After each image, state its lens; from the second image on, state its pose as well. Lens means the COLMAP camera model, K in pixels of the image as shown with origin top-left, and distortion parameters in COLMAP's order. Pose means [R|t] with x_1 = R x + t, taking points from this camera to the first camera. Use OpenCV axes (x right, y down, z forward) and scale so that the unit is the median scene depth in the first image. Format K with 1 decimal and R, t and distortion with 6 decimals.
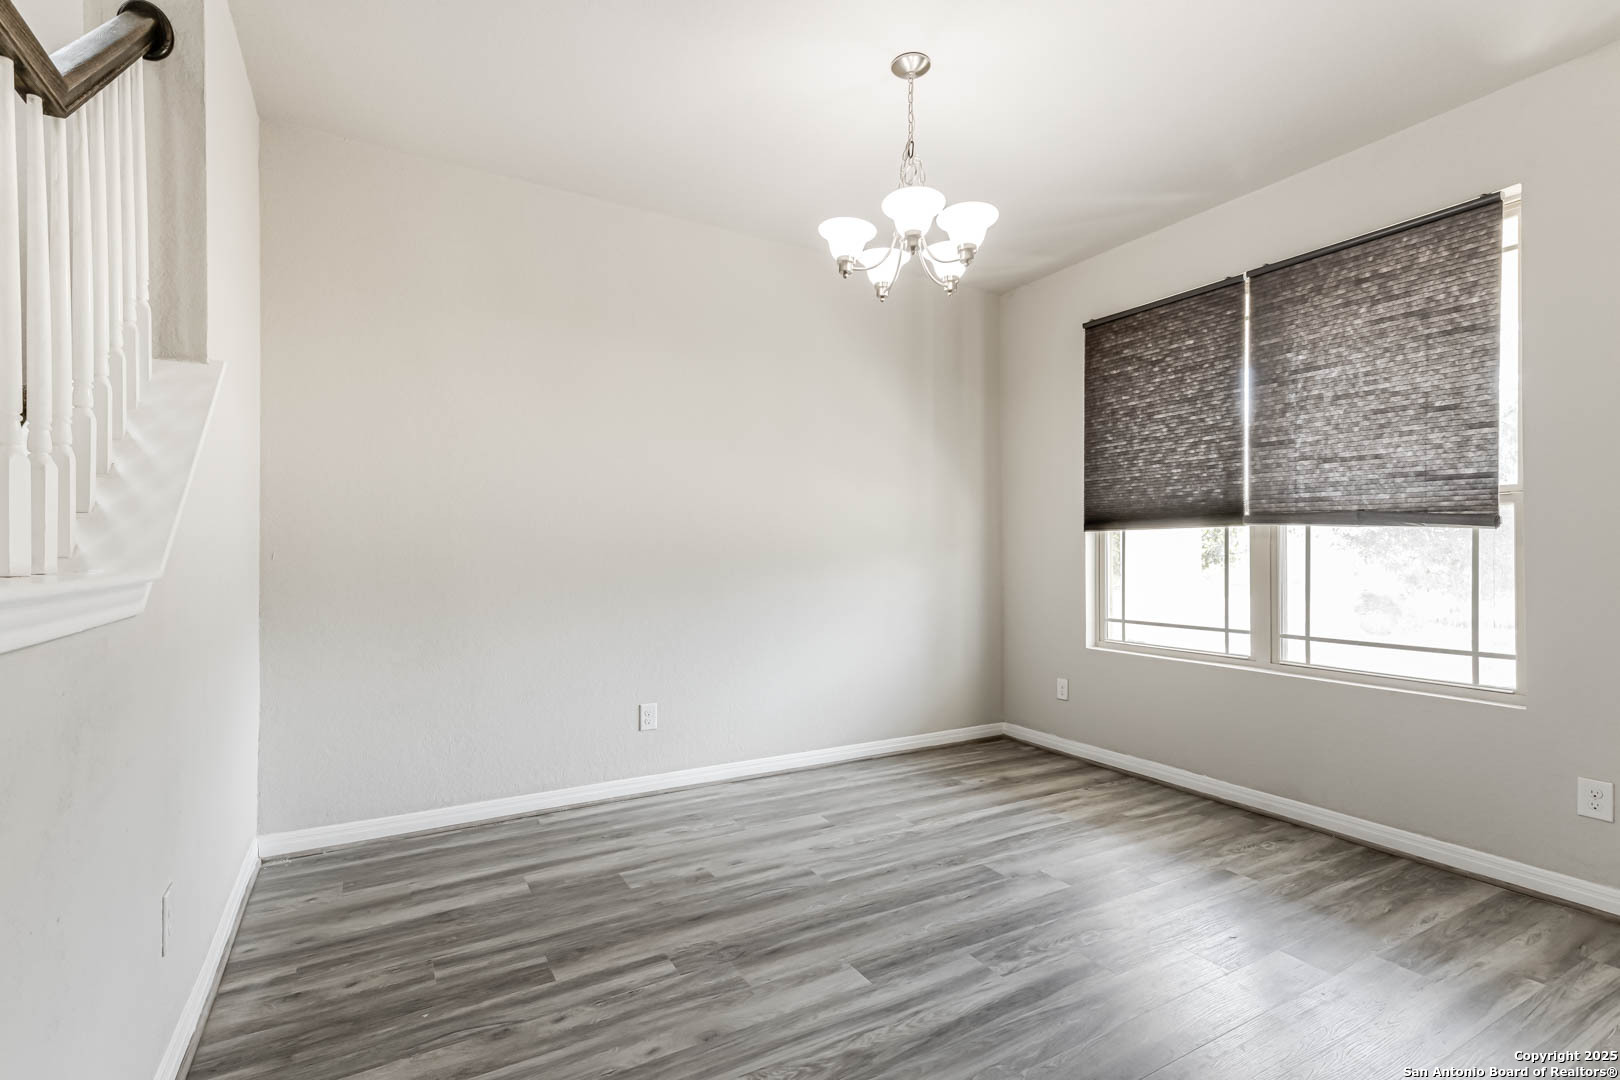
lens RADIAL K [[752.8, 0, 805.4], [0, 752.8, 549.3], [0, 0, 1]] dist [0.010075, -0.000008]
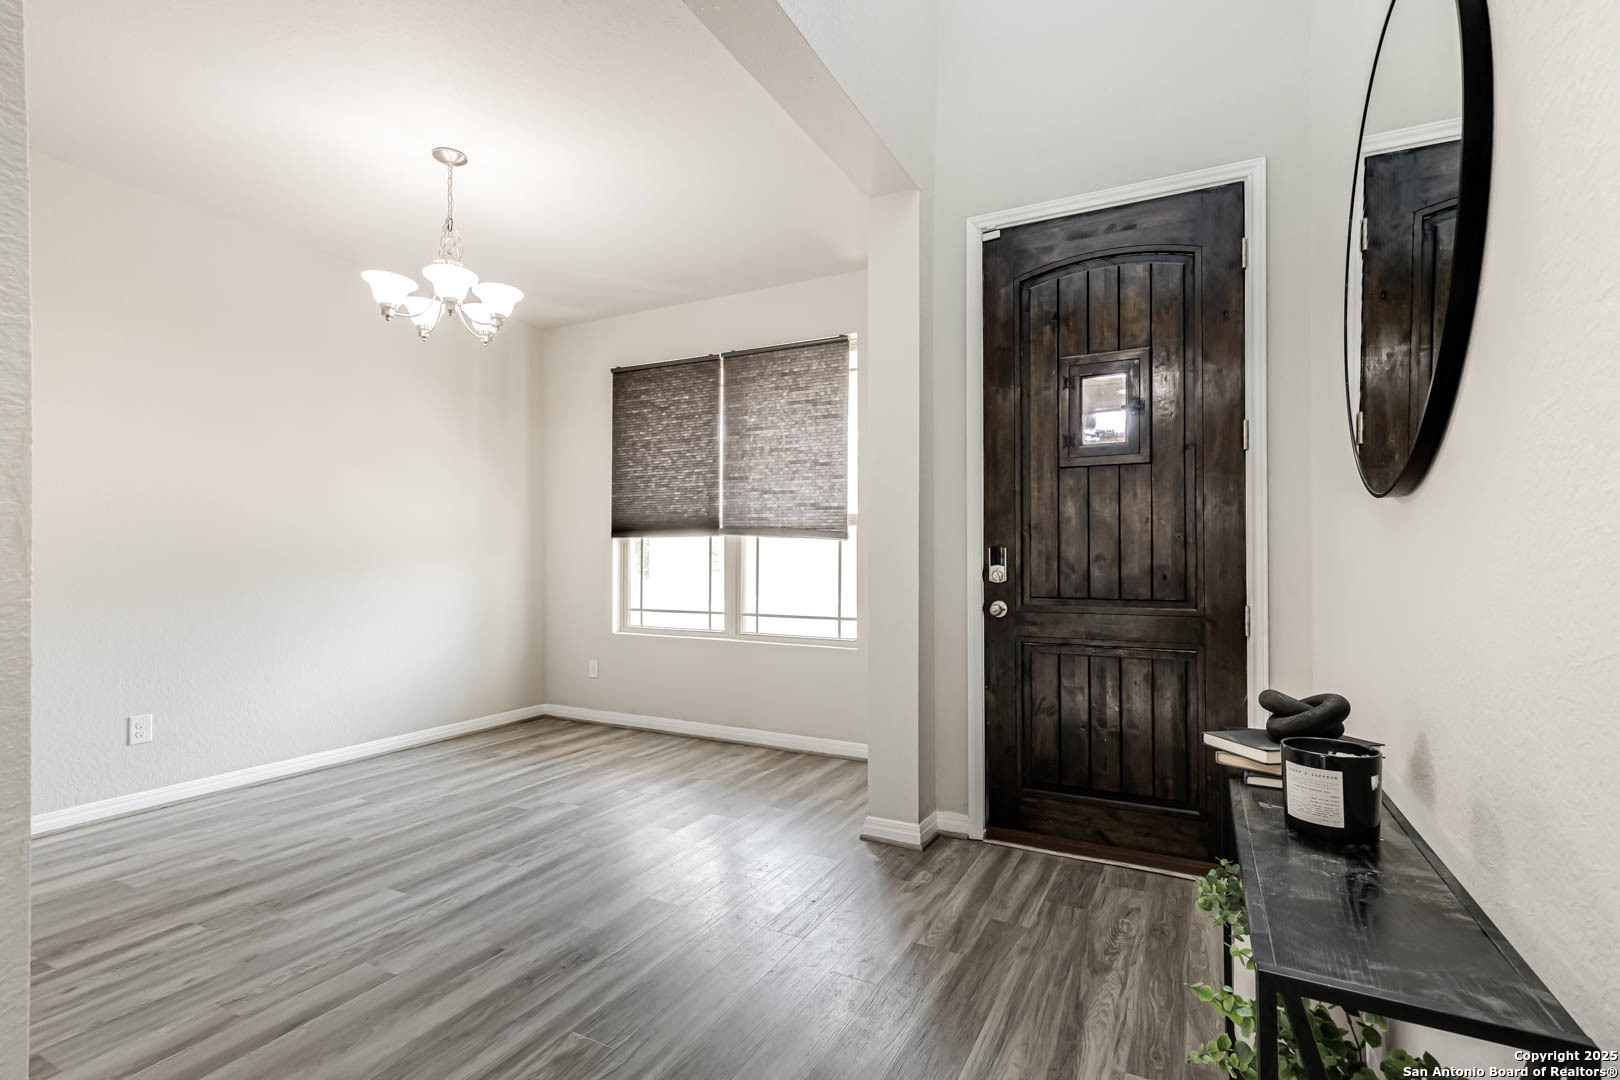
lens RADIAL K [[740.5, 0, 812.2], [0, 740.5, 548.3], [0, 0, 1]] dist [0.009470, -0.000003]
pose [[0.839171, 0.007297, 0.543819, -0.017313], [-0.003025, 0.999957, -0.008749, 0.003605], [-0.543859, 0.005697, 0.839157, -0.291303]]
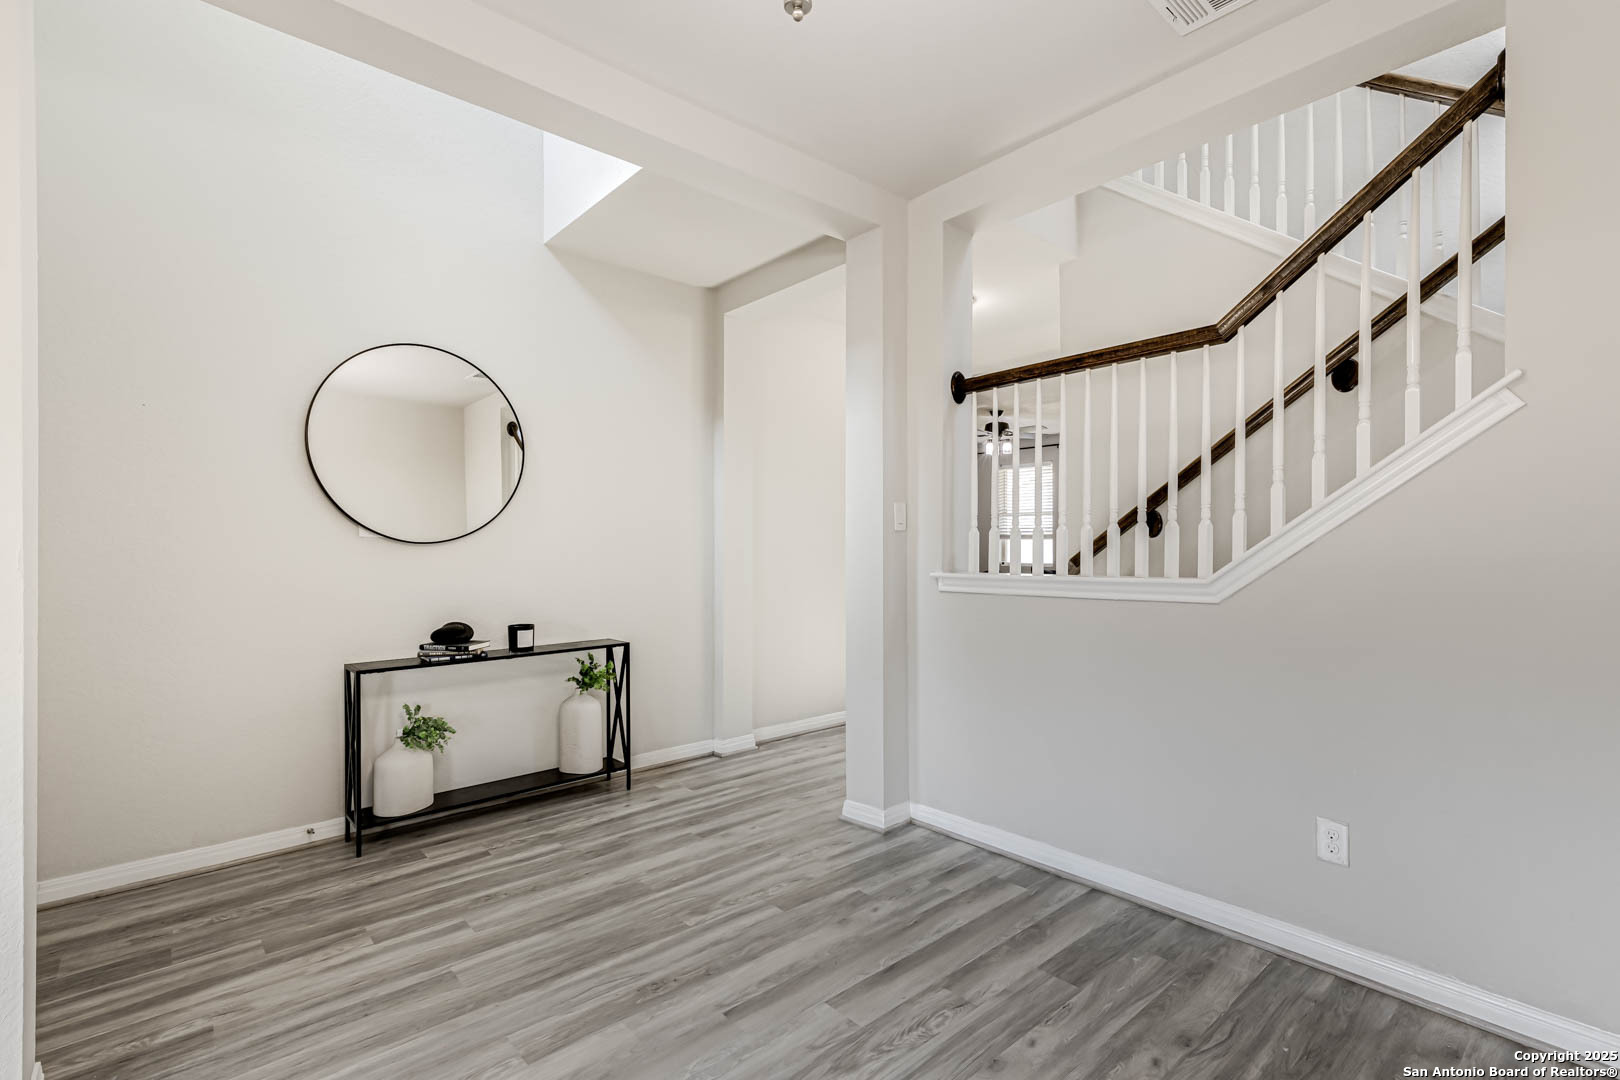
lens RADIAL K [[750.4, 0, 809.4], [0, 750.4, 546.9], [0, 0, 1]] dist [0.014240, 0.000298]
pose [[-0.979415, 0.003723, -0.201822, 0.191172], [0.004691, 0.999980, -0.004320, -0.021181], [0.201801, -0.005178, -0.979413, 1.186237]]
